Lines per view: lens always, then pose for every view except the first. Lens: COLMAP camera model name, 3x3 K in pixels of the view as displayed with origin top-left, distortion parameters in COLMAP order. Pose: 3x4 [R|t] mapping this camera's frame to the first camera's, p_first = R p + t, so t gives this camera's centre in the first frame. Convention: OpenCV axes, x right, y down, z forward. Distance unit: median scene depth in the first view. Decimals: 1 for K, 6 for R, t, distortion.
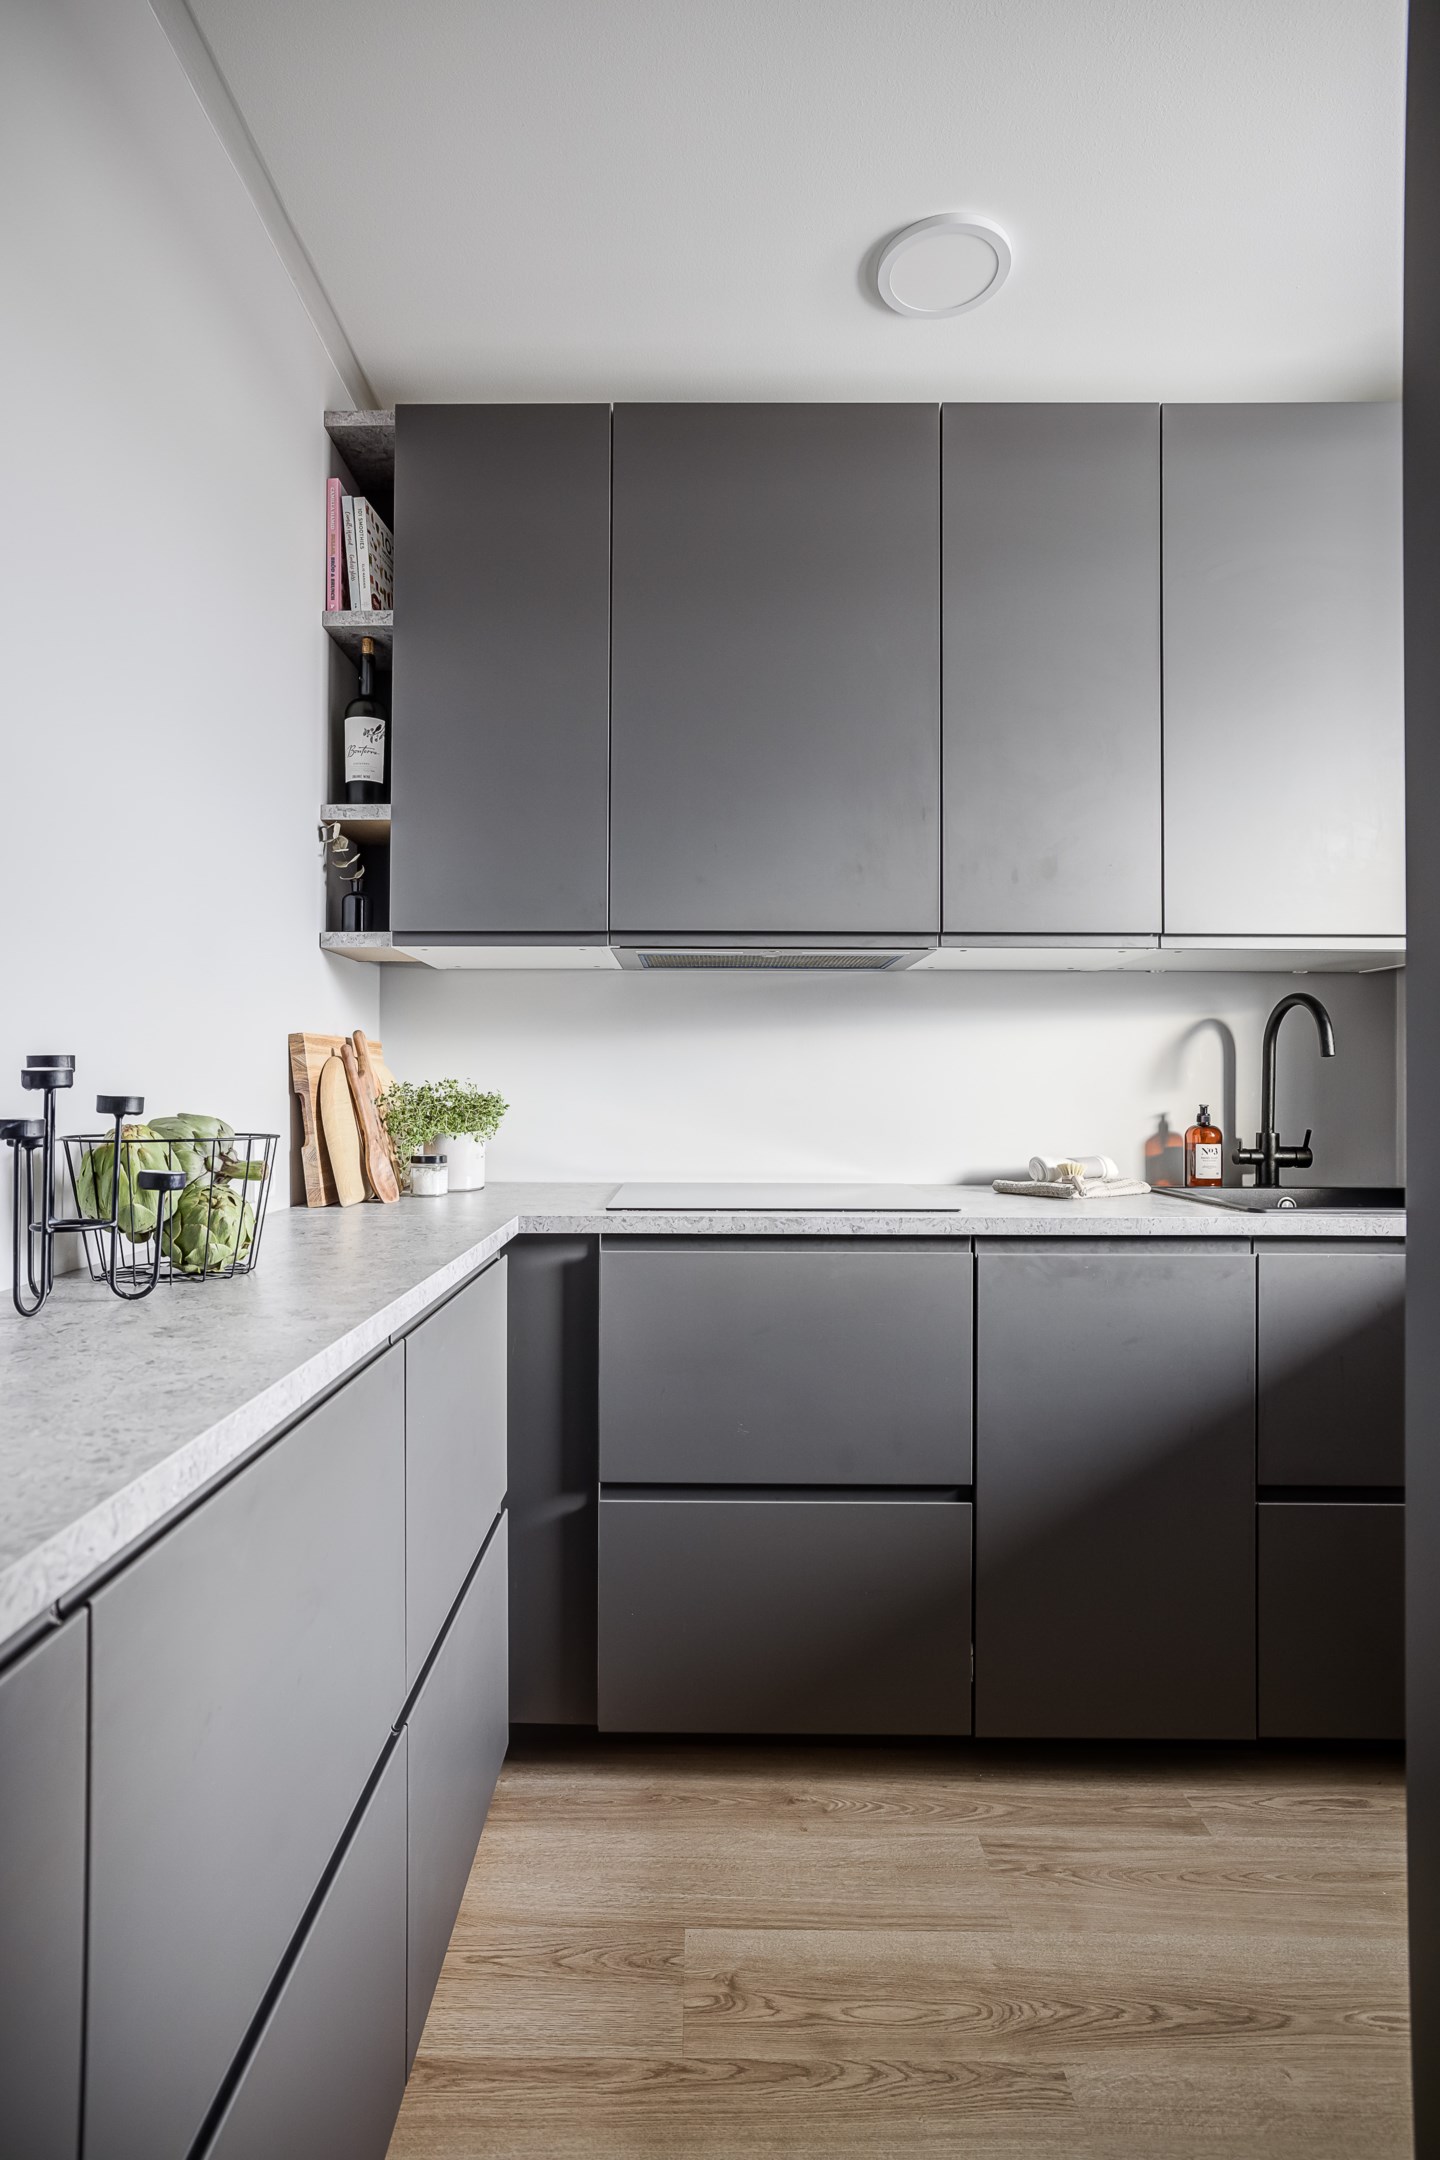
lens RADIAL K [[1089.9, 0, 714.7], [0, 1089.9, 1083.9], [0, 0, 1]] dist [-0.019399, 0.002724]
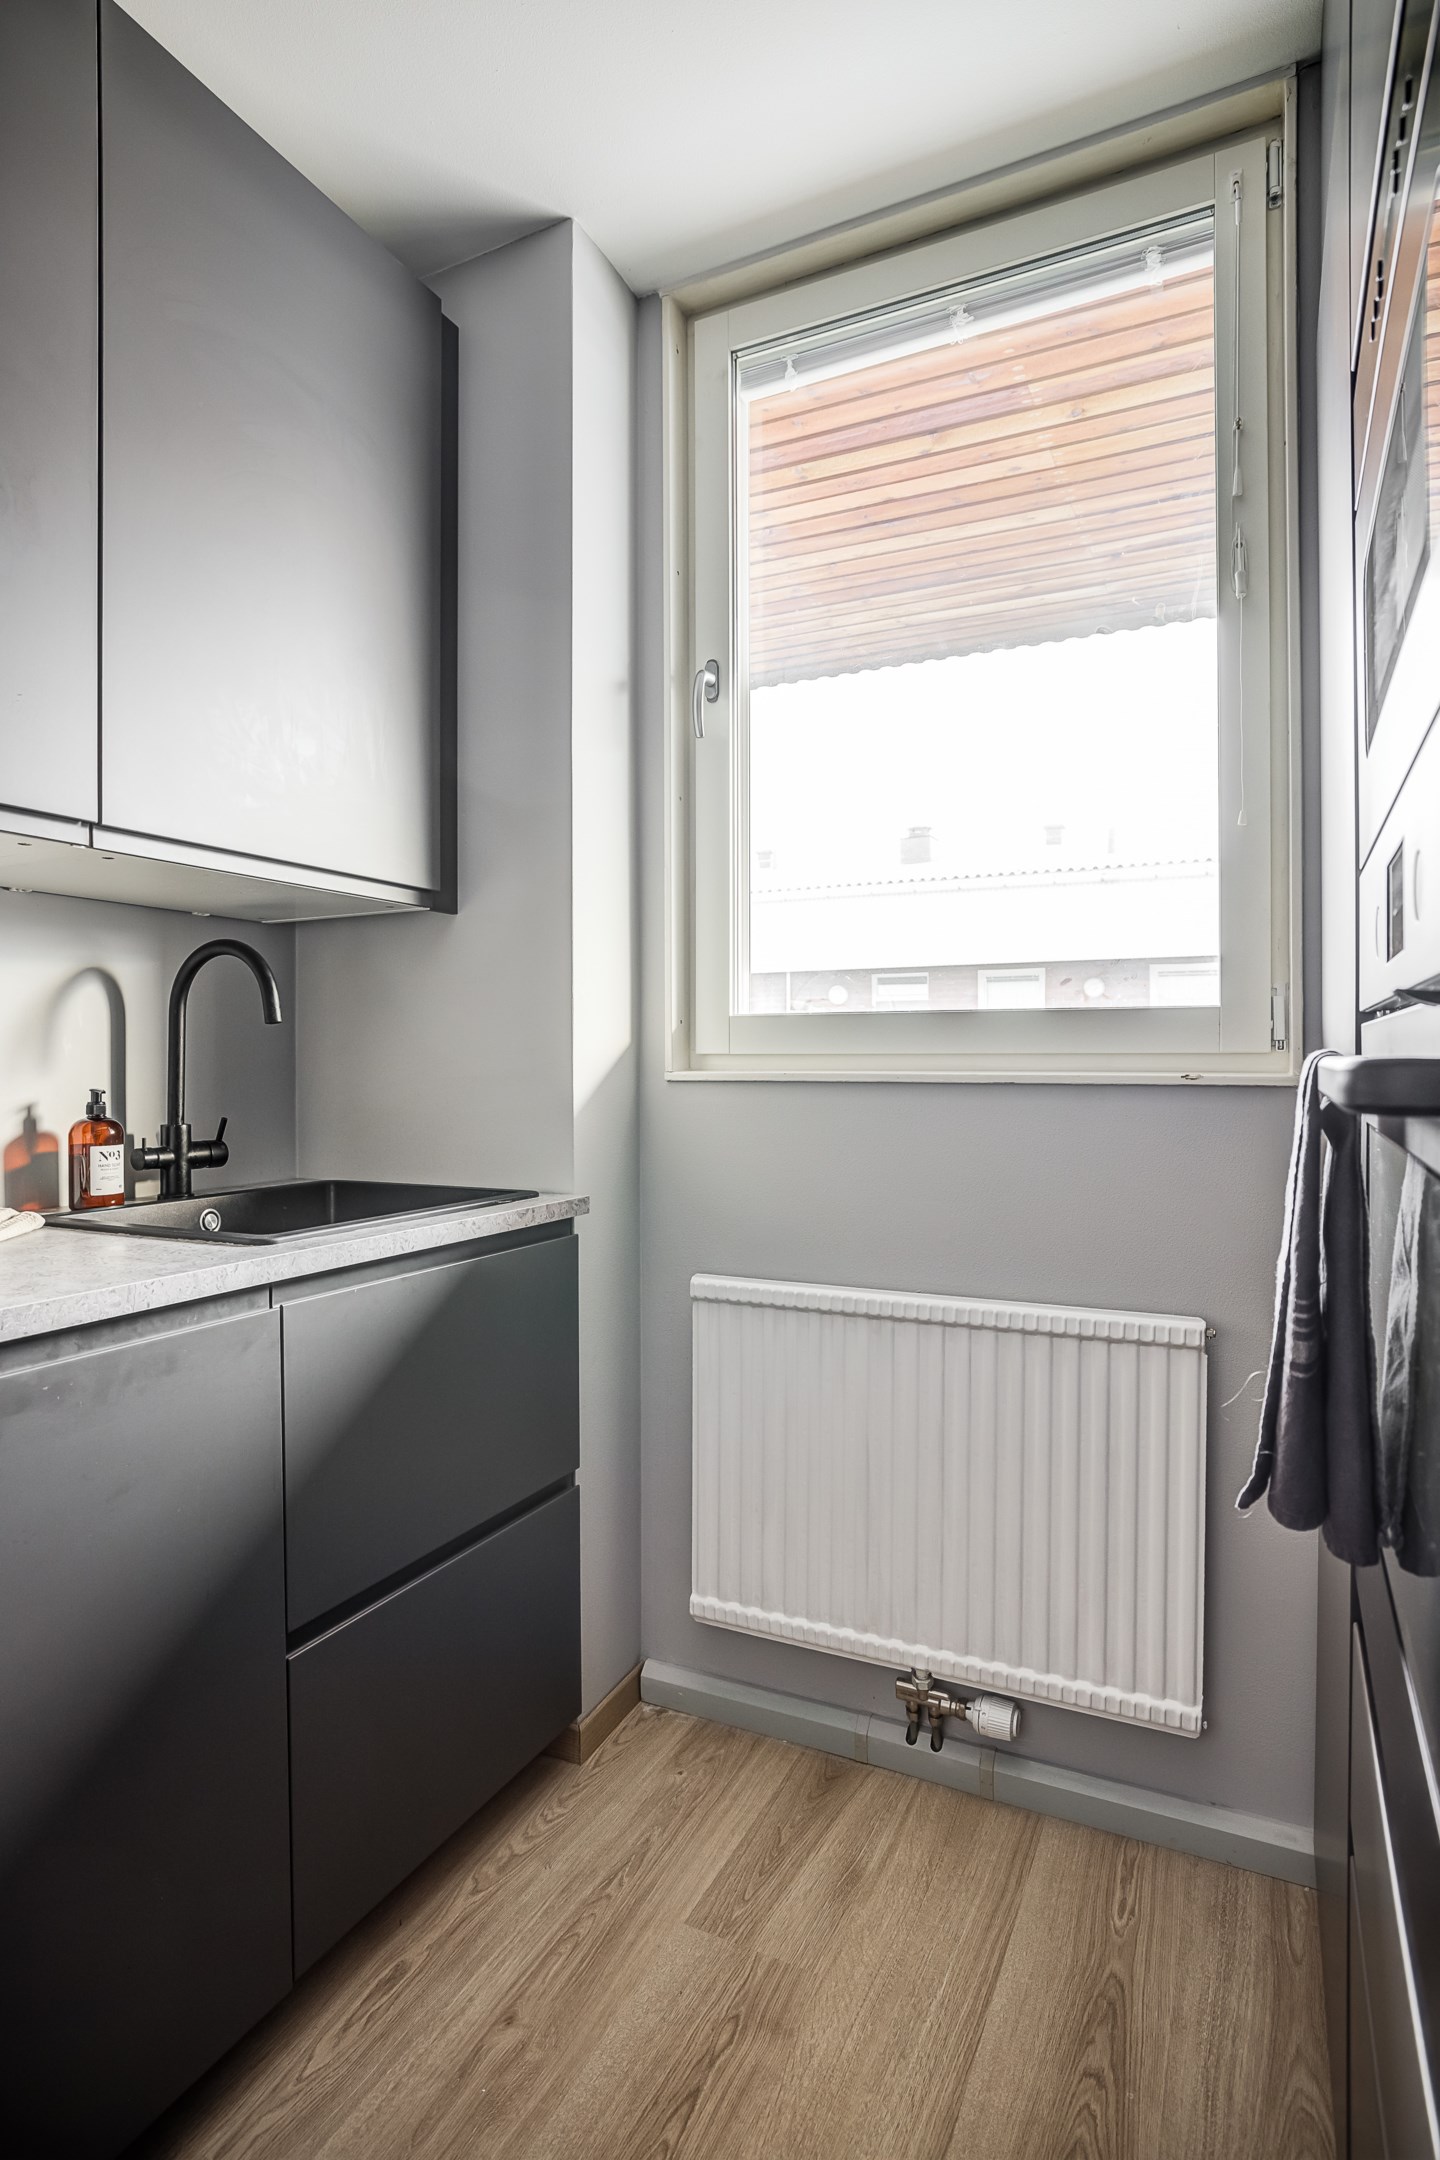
lens RADIAL K [[1149.7, 0, 710.5], [0, 1149.7, 1090.1], [0, 0, 1]] dist [-0.002372, 0.003005]
pose [[0.468301, -0.028964, 0.883094, -0.014258], [0.000400, 0.999469, 0.032569, -0.004120], [-0.883569, -0.014899, 0.468064, 0.308614]]
